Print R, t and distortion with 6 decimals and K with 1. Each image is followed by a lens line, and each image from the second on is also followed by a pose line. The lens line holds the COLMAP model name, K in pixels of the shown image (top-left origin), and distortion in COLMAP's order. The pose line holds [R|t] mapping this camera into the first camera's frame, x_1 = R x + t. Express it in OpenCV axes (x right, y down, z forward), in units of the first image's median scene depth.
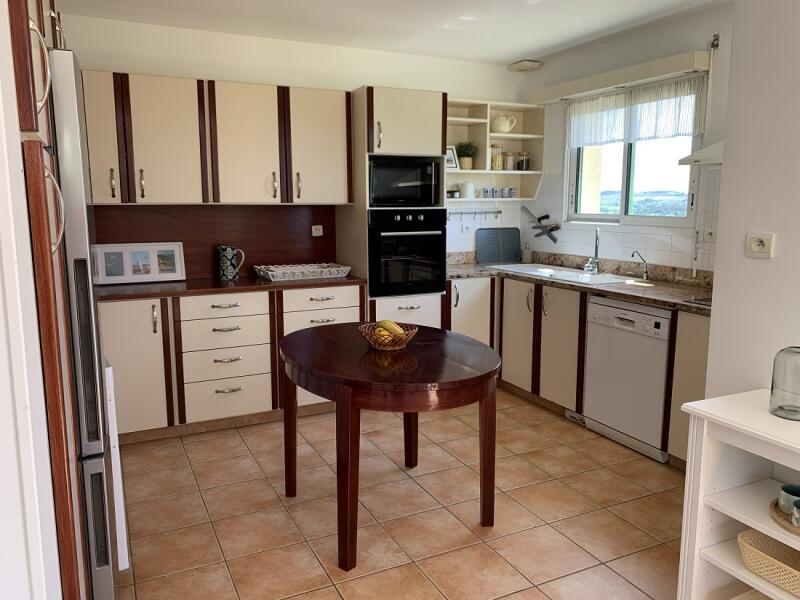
lens RADIAL K [[613.0, 0, 398.6], [0, 613.0, 294.0], [0, 0, 1]] dist [0.034085, -0.037663]
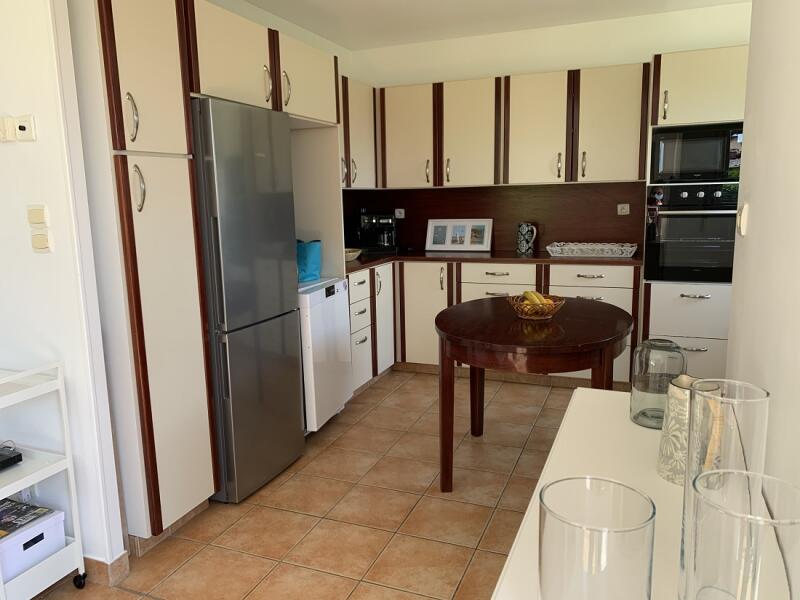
lens RADIAL K [[613.0, 0, 396.8], [0, 613.0, 306.5], [0, 0, 1]] dist [0.034085, -0.037663]
pose [[0.663104, 0.120724, -0.738728, 0.426146], [-0.085937, 0.992661, 0.085083, -0.001776], [0.743578, 0.007065, 0.668612, 0.080392]]
